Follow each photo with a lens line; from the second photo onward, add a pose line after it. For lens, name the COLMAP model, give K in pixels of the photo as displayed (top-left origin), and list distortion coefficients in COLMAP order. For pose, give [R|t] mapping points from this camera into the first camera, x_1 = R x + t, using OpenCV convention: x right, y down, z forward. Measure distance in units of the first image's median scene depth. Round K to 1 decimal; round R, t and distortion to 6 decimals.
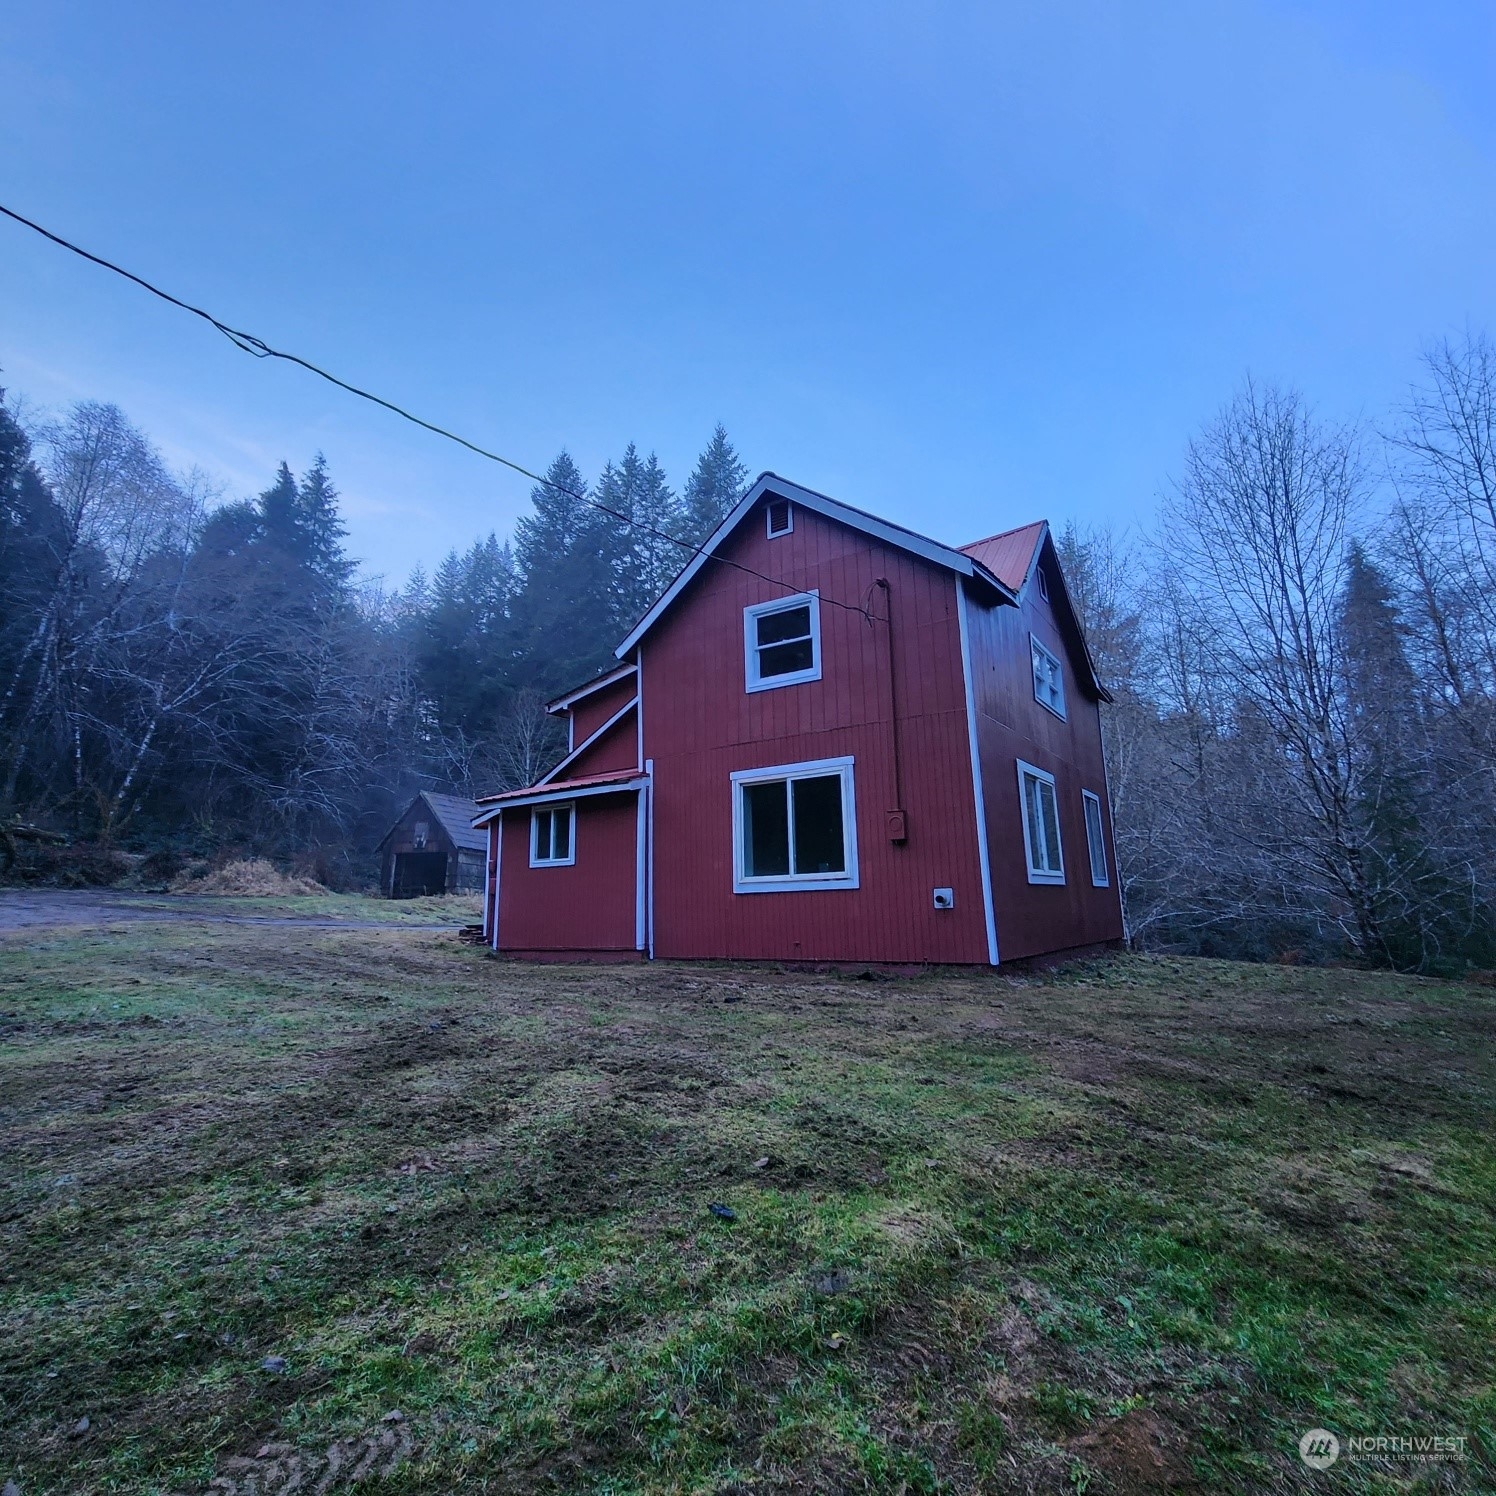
lens RADIAL K [[816.9, 0, 753.5], [0, 816.9, 739.0], [0, 0, 1]] dist [0.005105, -0.003646]
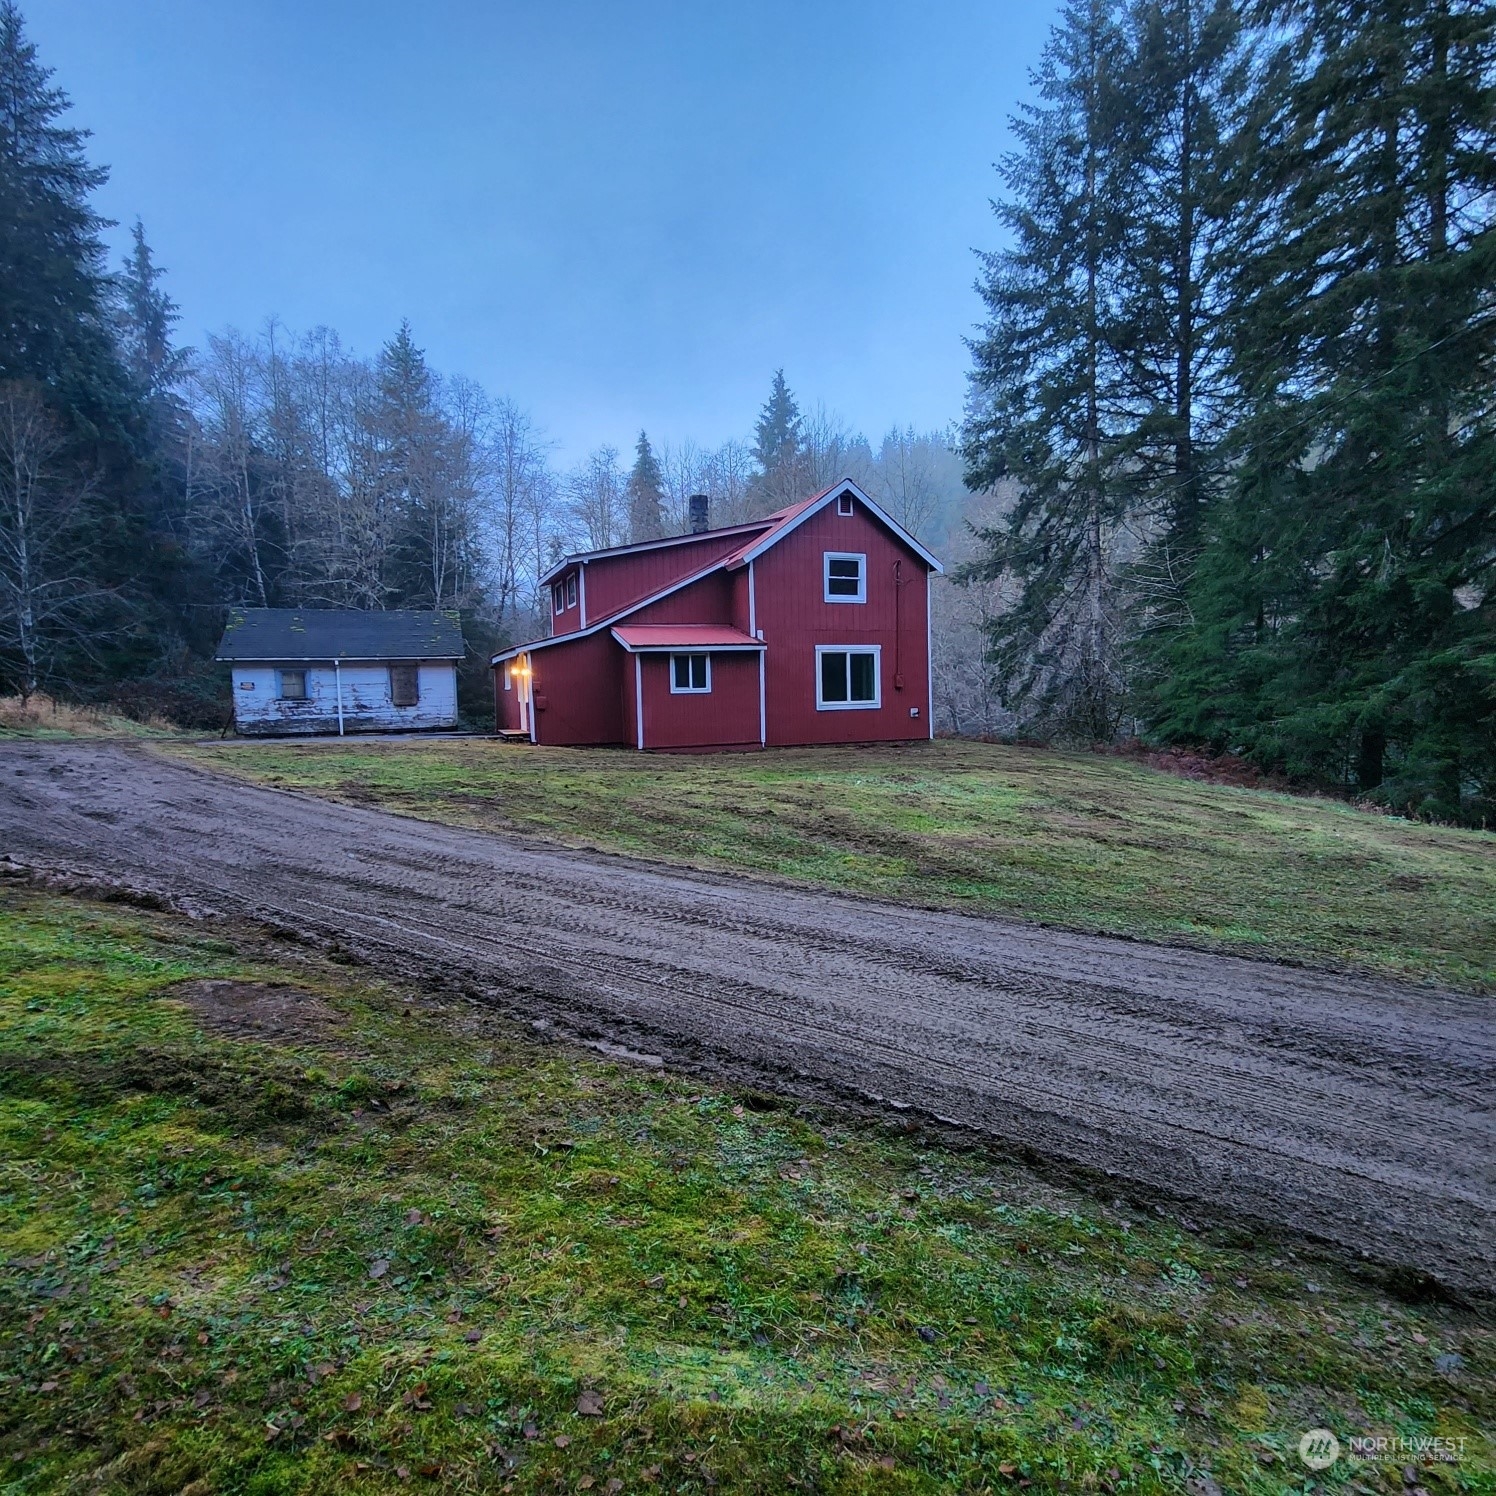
lens RADIAL K [[816.9, 0, 753.5], [0, 816.9, 739.0], [0, 0, 1]] dist [0.005105, -0.003646]
pose [[0.561795, -0.045556, 0.826021, -1.510592], [-0.164743, 0.972324, 0.165670, -0.032804], [-0.810707, -0.229153, 0.538742, 0.073370]]
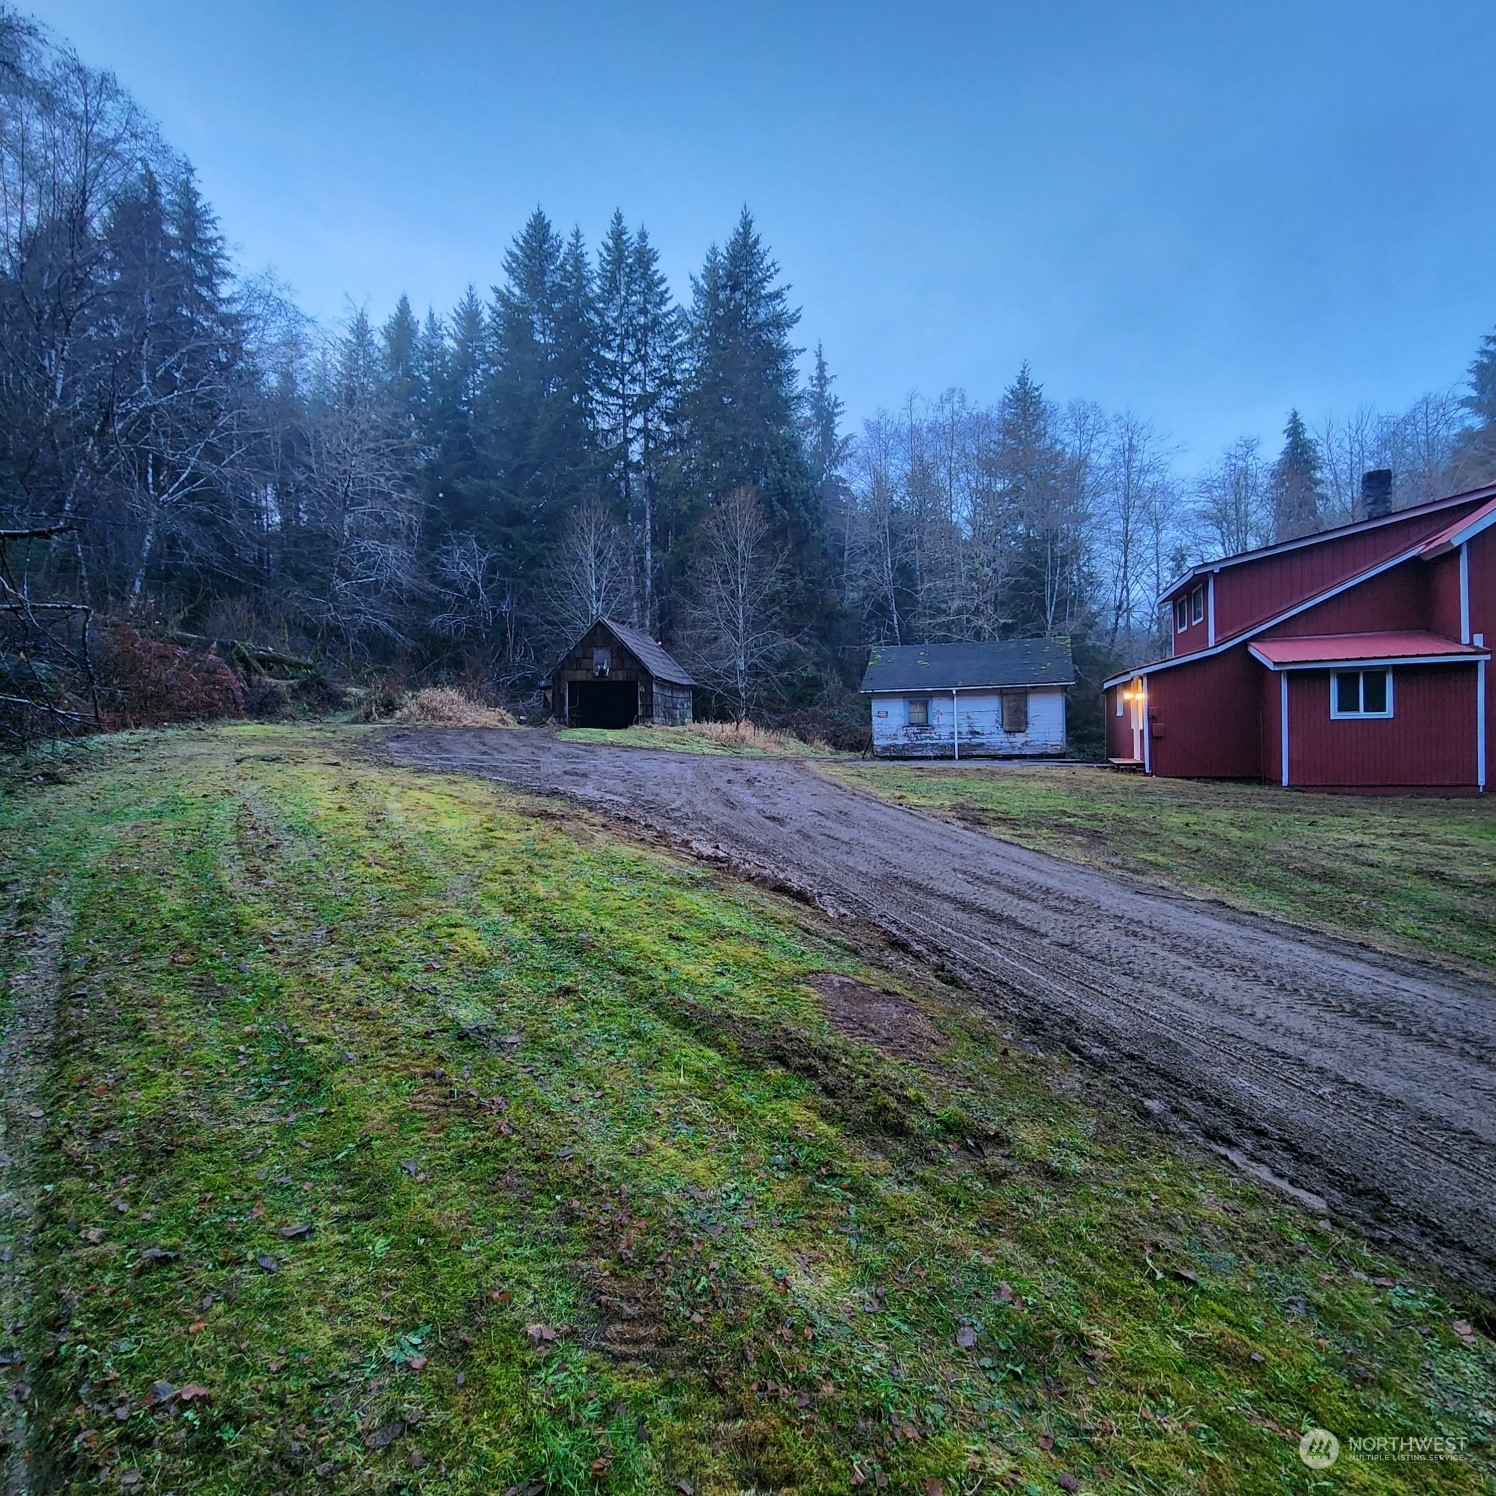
lens RADIAL K [[816.9, 0, 753.5], [0, 816.9, 739.0], [0, 0, 1]] dist [0.005105, -0.003646]
pose [[0.965710, -0.007576, 0.259514, -1.499107], [-0.049842, 0.975572, 0.213952, -0.029978], [-0.254796, -0.219550, 0.941741, 0.089415]]
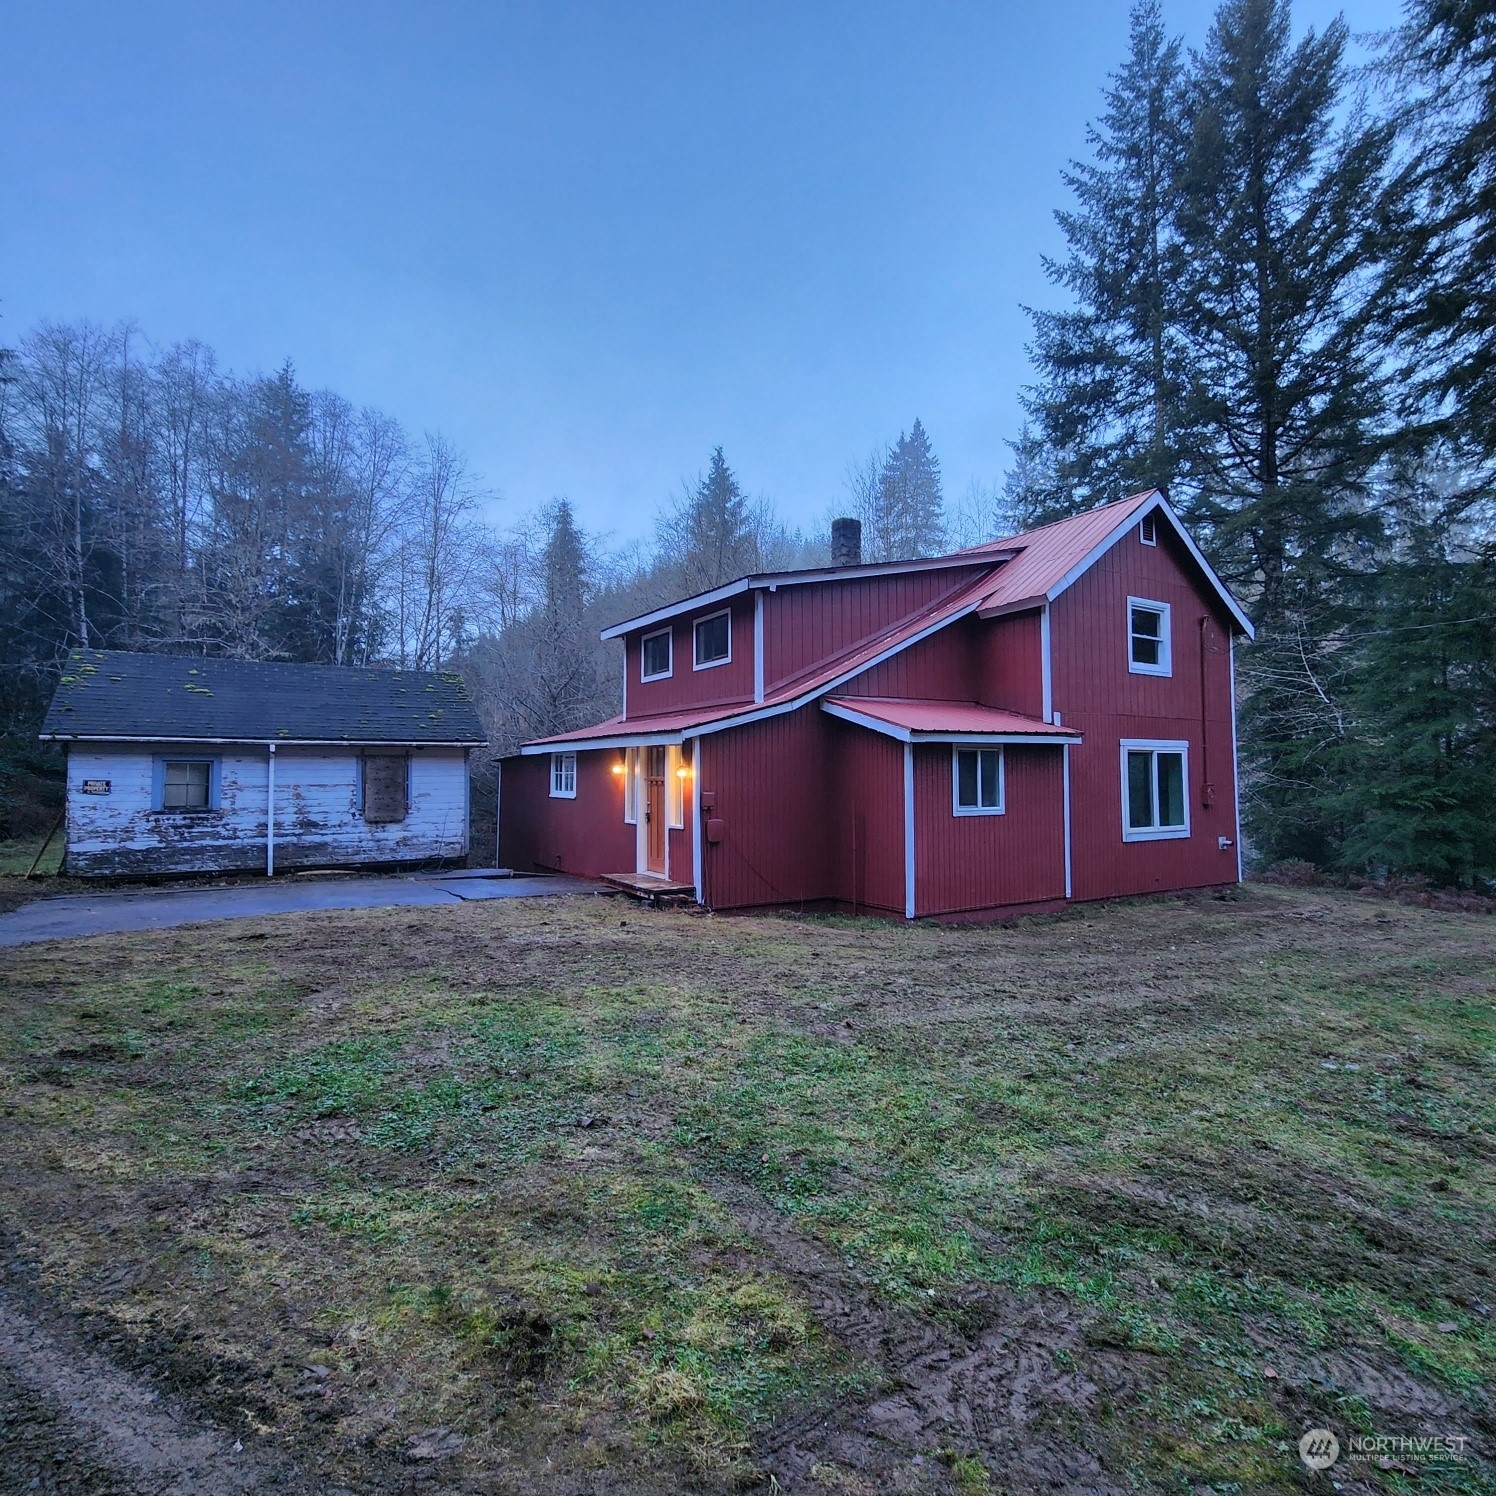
lens RADIAL K [[816.9, 0, 753.5], [0, 816.9, 739.0], [0, 0, 1]] dist [0.005105, -0.003646]
pose [[0.411776, 0.061825, 0.909185, -1.202394], [-0.196016, 0.980351, 0.022112, 0.109146], [-0.889954, -0.187320, 0.415804, 0.911201]]
